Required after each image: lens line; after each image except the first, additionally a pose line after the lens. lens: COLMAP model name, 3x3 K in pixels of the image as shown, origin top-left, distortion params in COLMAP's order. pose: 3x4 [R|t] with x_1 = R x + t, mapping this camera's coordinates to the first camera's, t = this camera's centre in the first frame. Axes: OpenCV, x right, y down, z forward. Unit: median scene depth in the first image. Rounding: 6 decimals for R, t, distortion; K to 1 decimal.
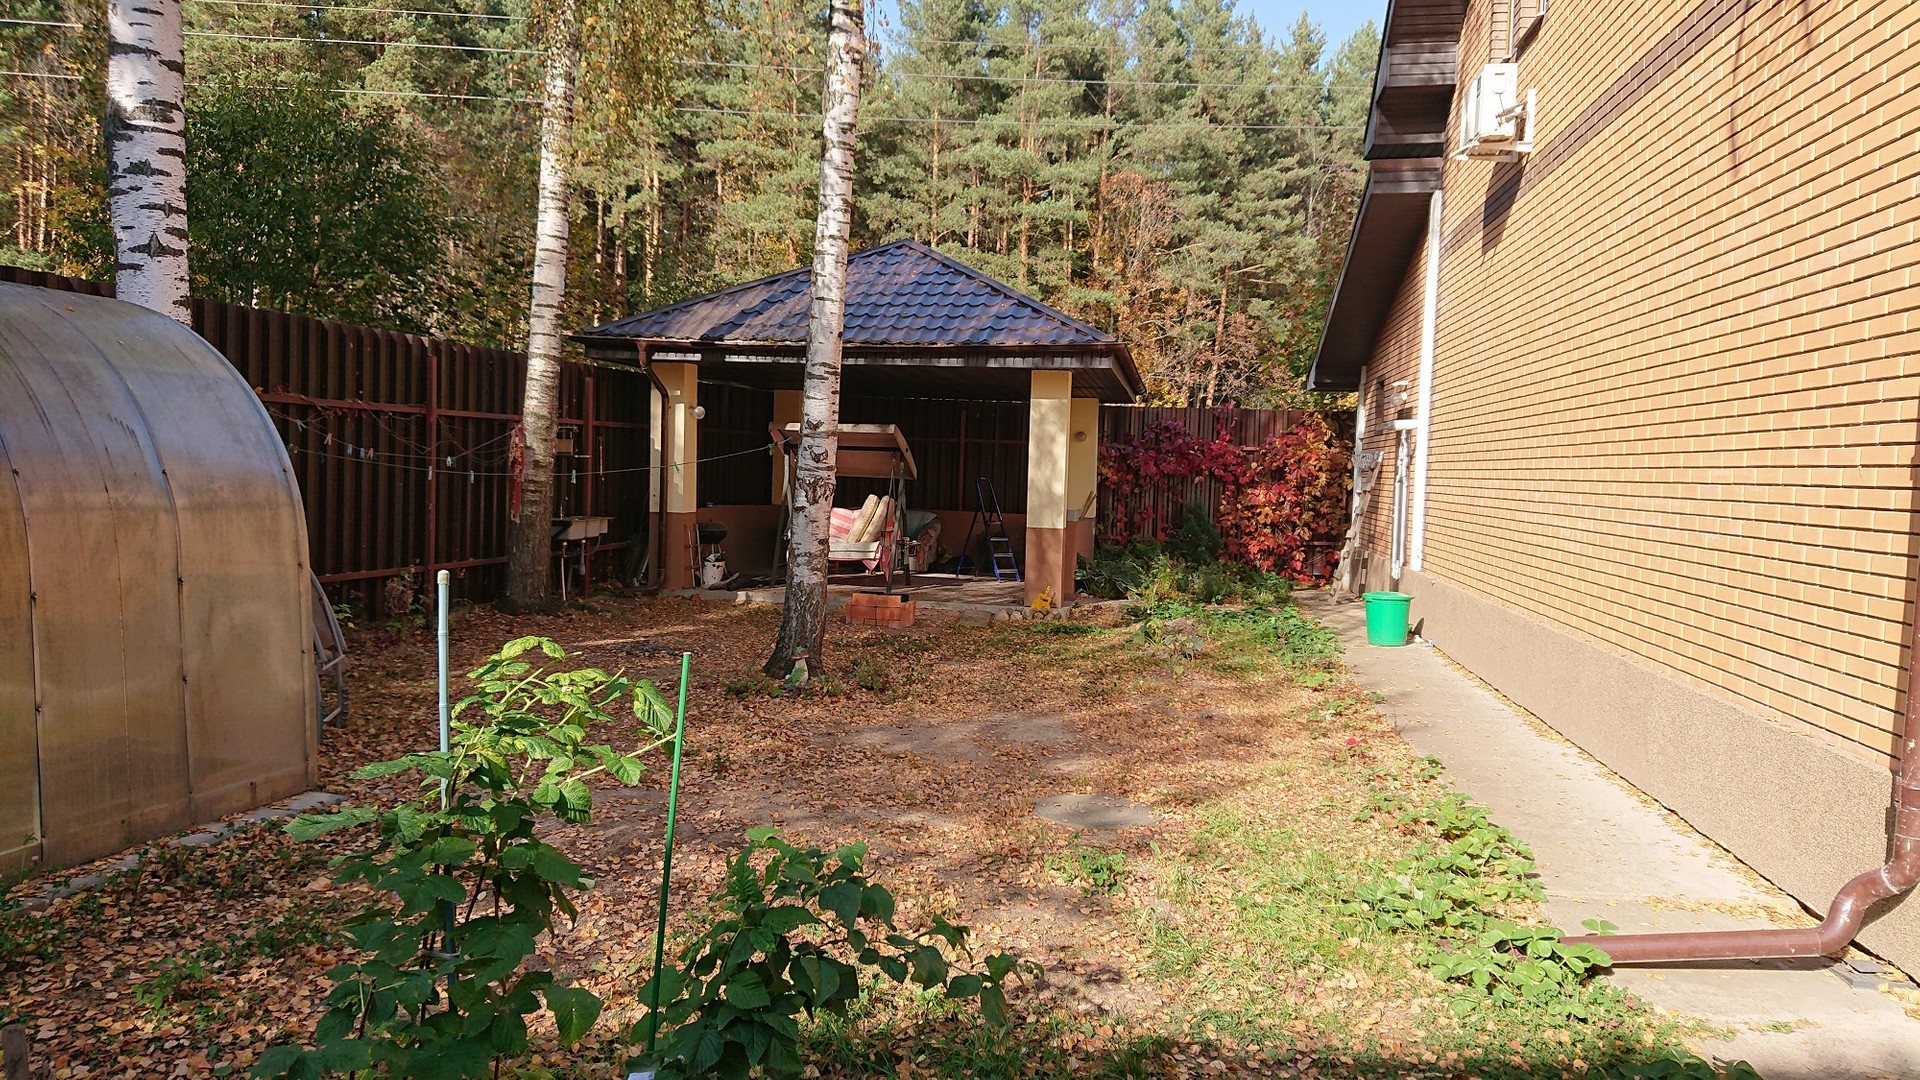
lens RADIAL K [[1283.5, 0, 960.0], [0, 1283.5, 540.0], [0, 0, 1]] dist [0.207735, -0.311636]
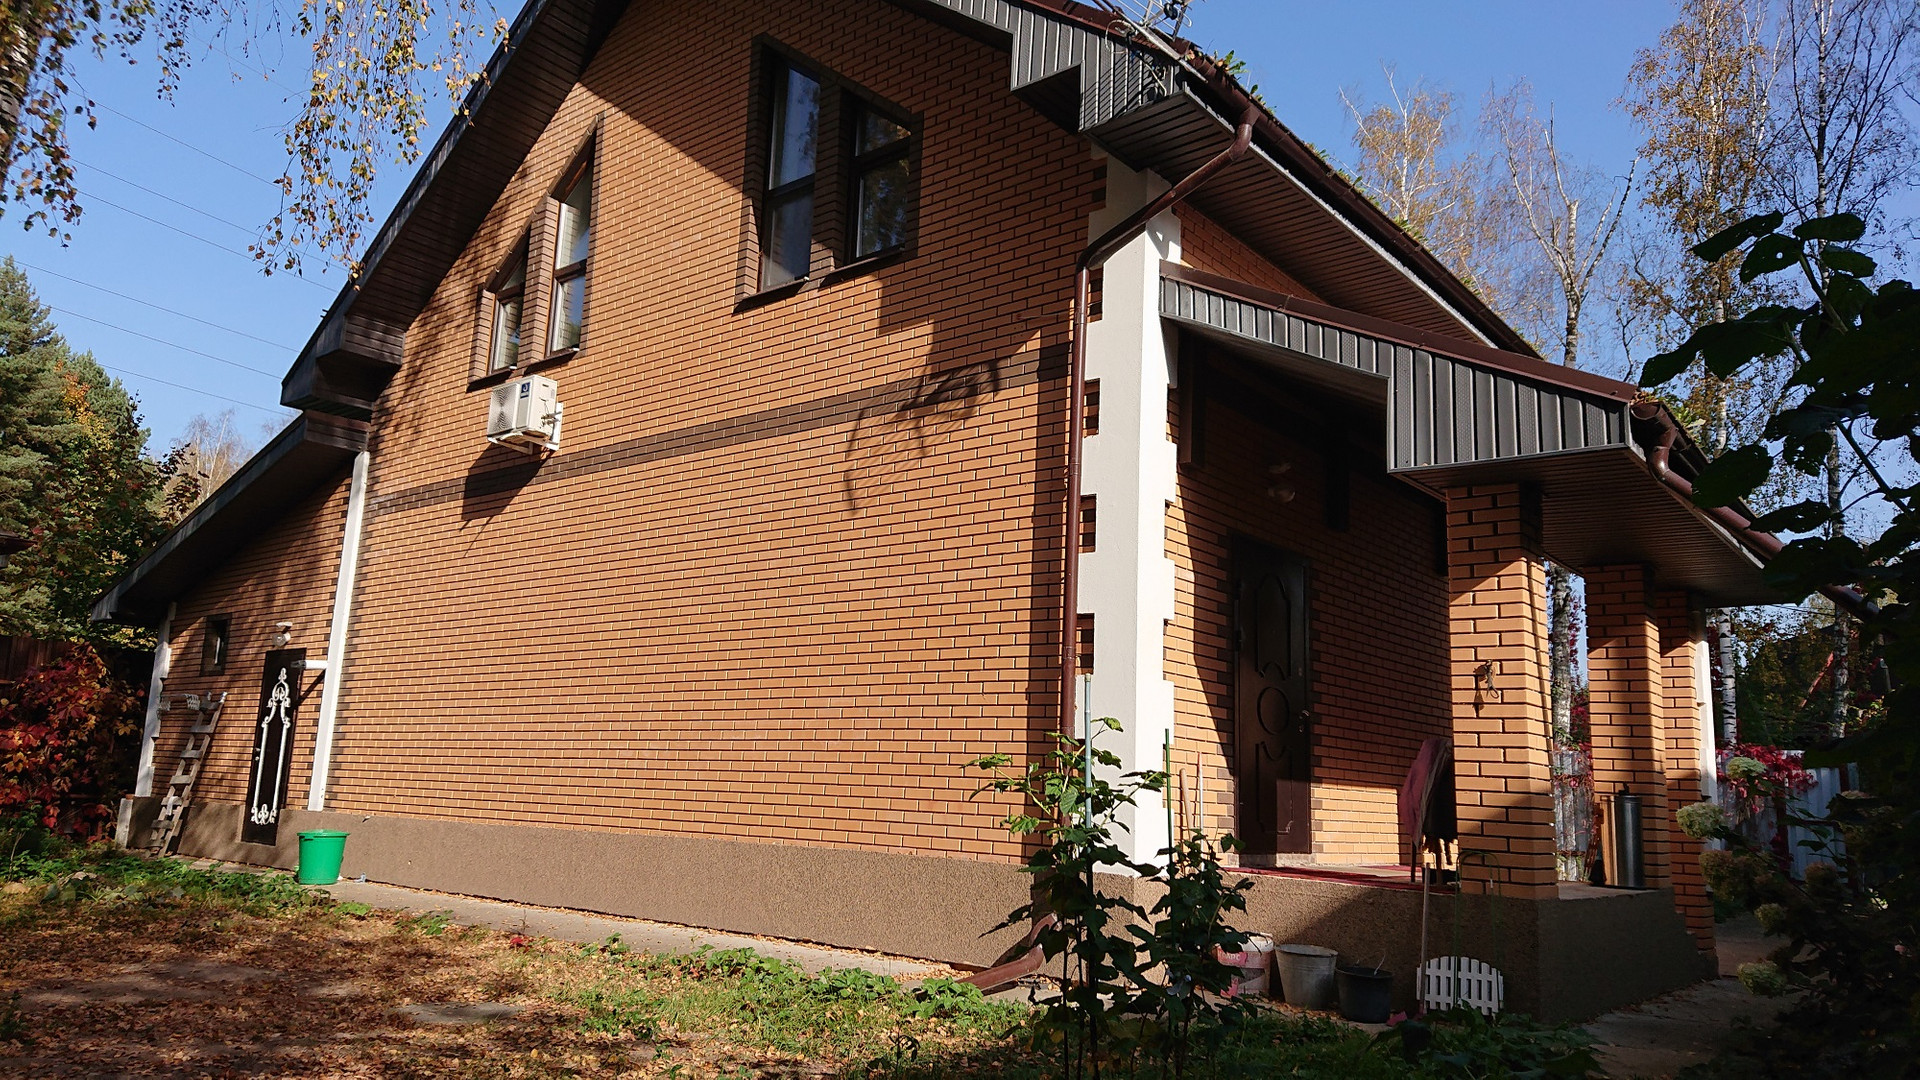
lens RADIAL K [[1283.5, 0, 960.0], [0, 1283.5, 540.0], [0, 0, 1]] dist [0.207735, -0.311636]
pose [[0.502999, 0.155543, 0.850176, -0.258107], [0.022611, 0.980968, -0.192849, 0.023047], [-0.863991, 0.116226, 0.489909, 0.046417]]
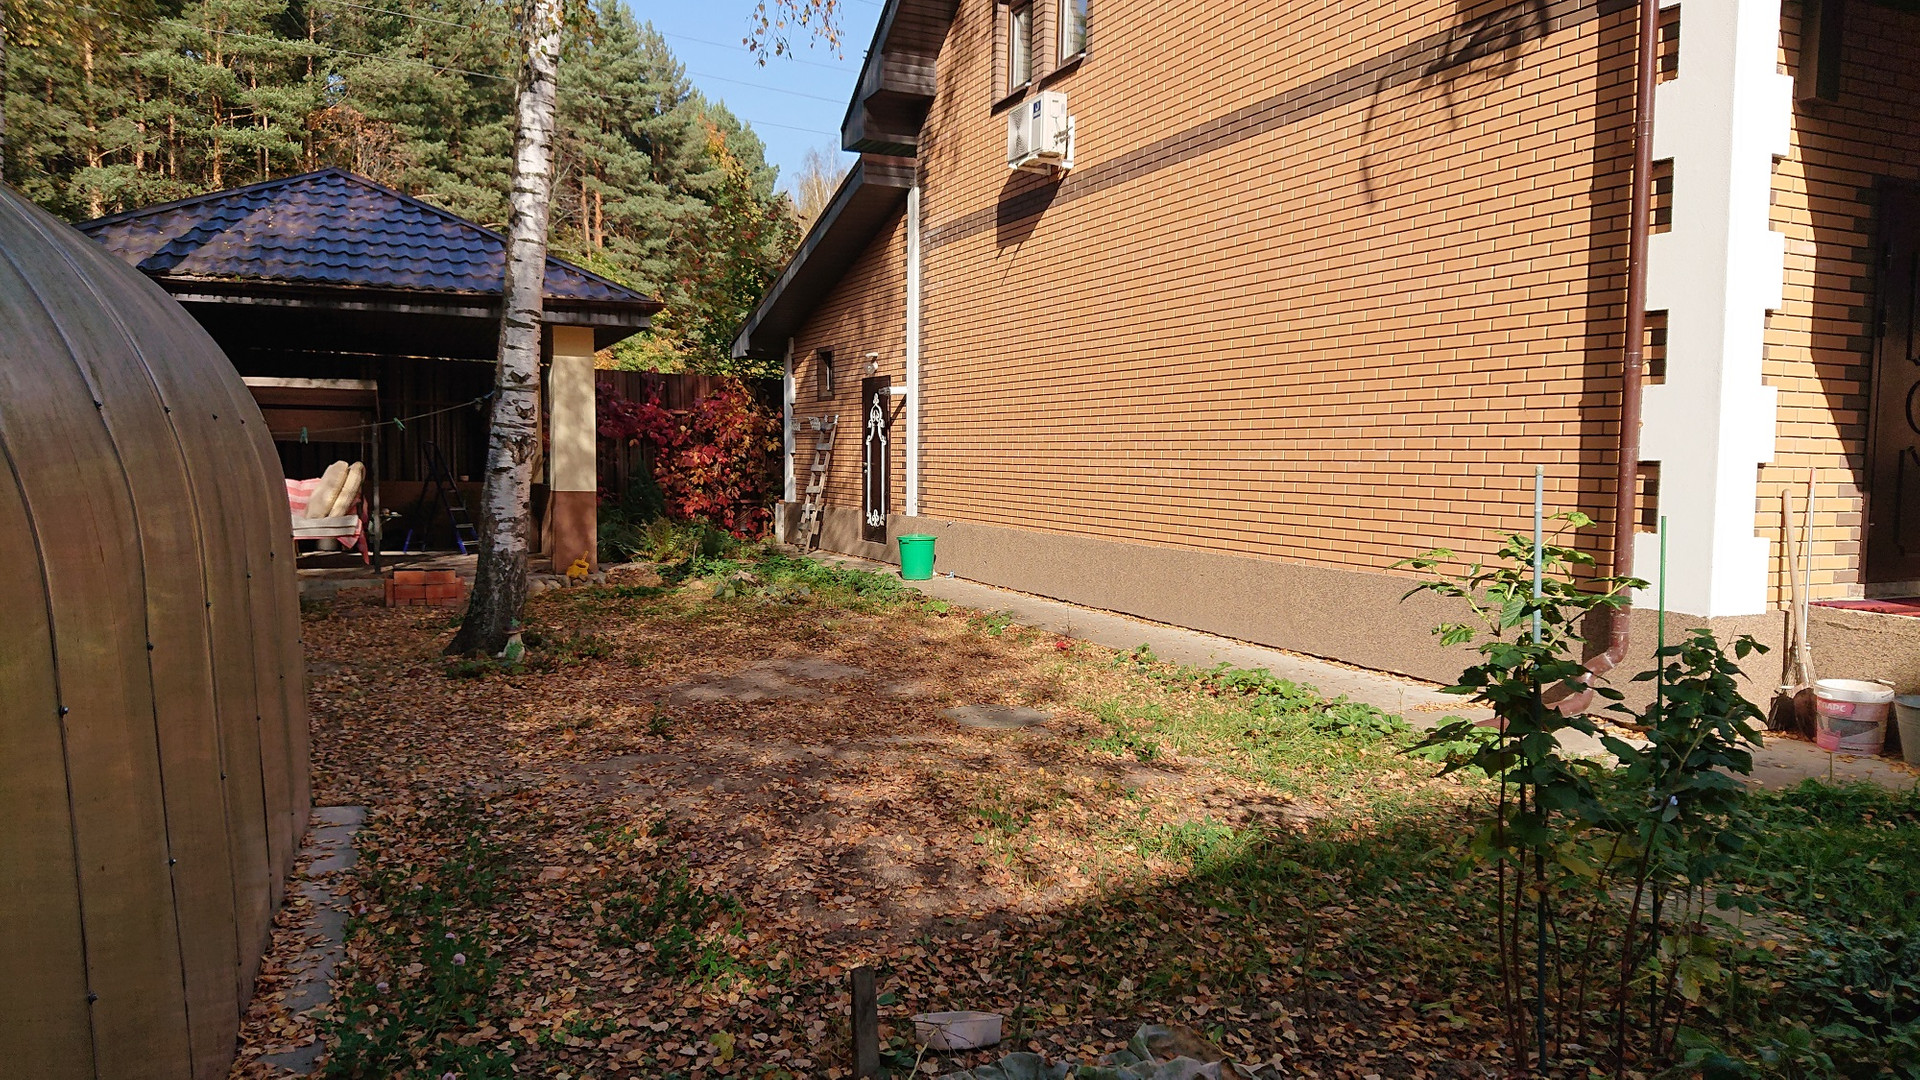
lens RADIAL K [[1283.5, 0, 960.0], [0, 1283.5, 540.0], [0, 0, 1]] dist [0.207735, -0.311636]
pose [[0.821807, -0.058240, 0.566782, -0.230449], [0.045163, 0.998291, 0.037095, 0.003371], [-0.567973, -0.004887, 0.823032, 0.030519]]
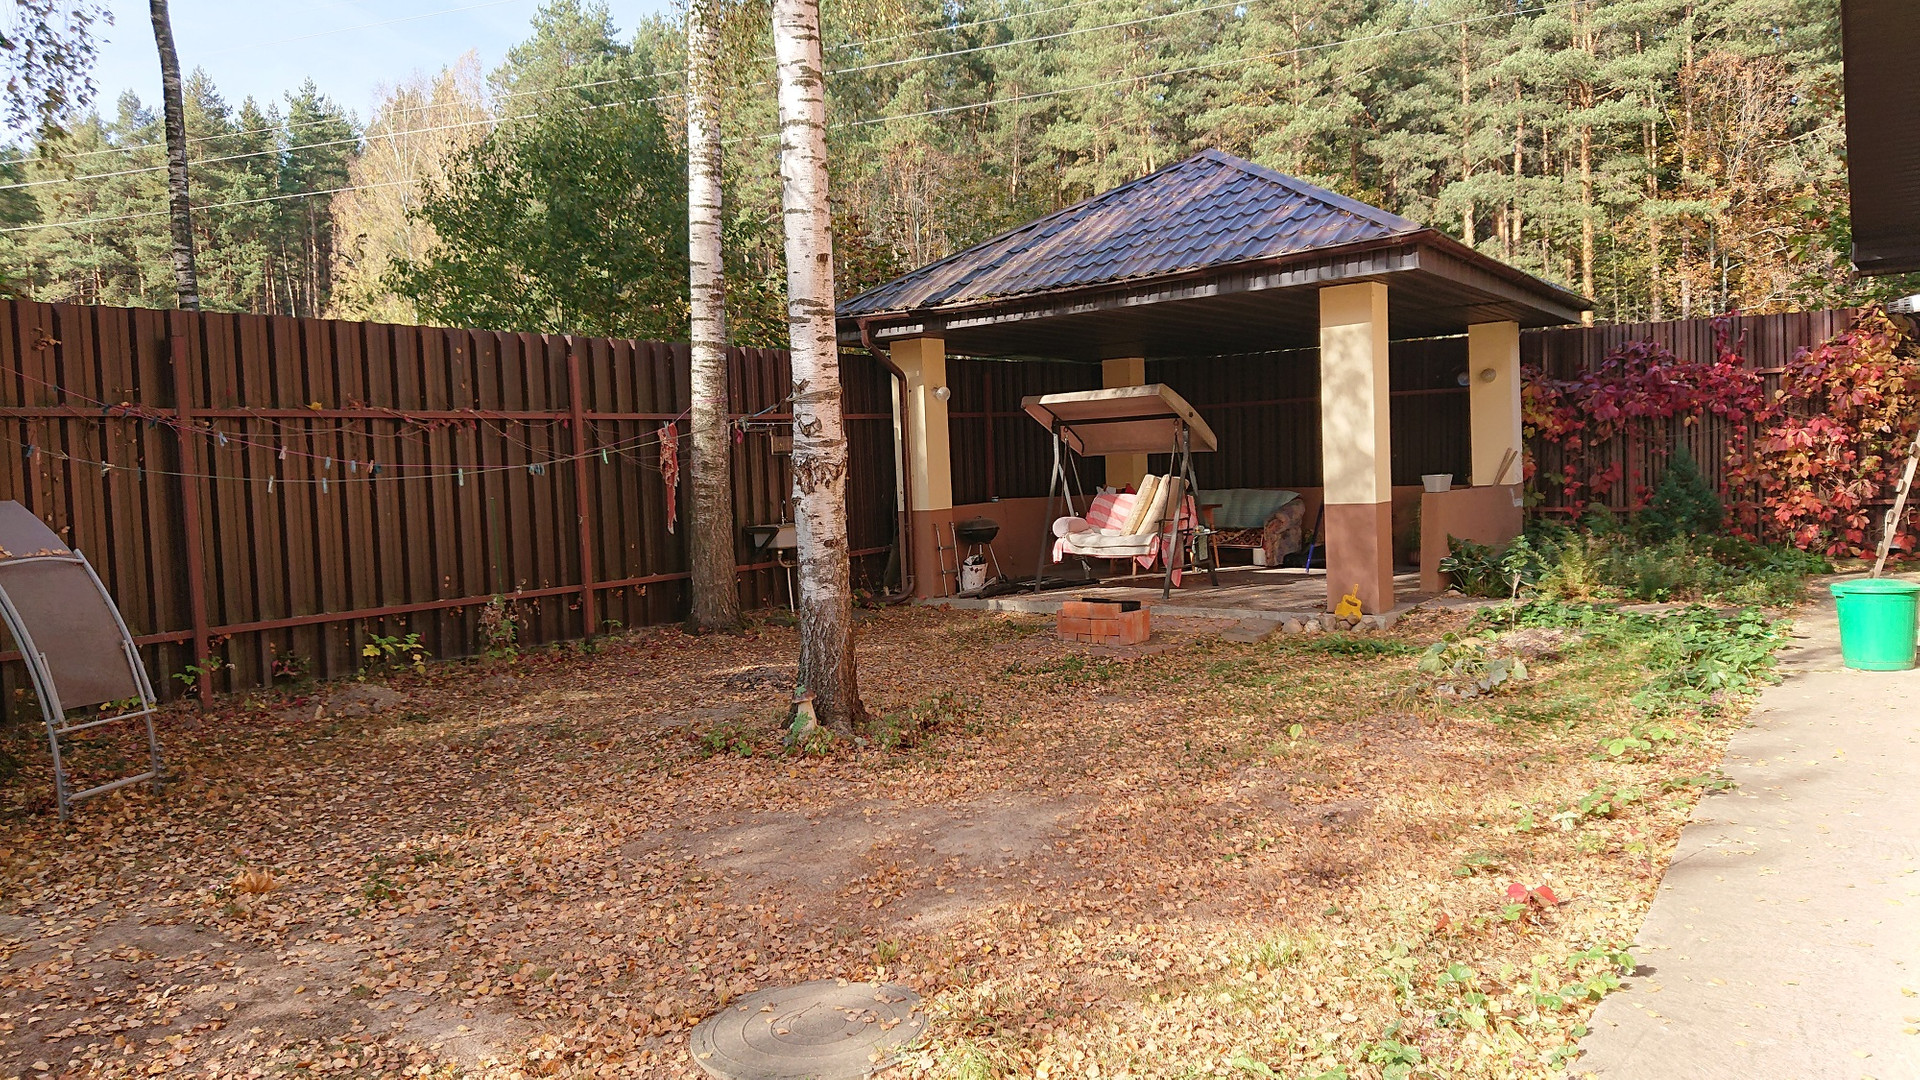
lens RADIAL K [[1283.5, 0, 960.0], [0, 1283.5, 540.0], [0, 0, 1]] dist [0.207735, -0.311636]
pose [[0.902402, -0.044525, -0.428588, 0.165598], [0.046914, 0.998886, -0.004994, 0.003897], [0.428333, -0.015600, 0.903486, 0.218732]]
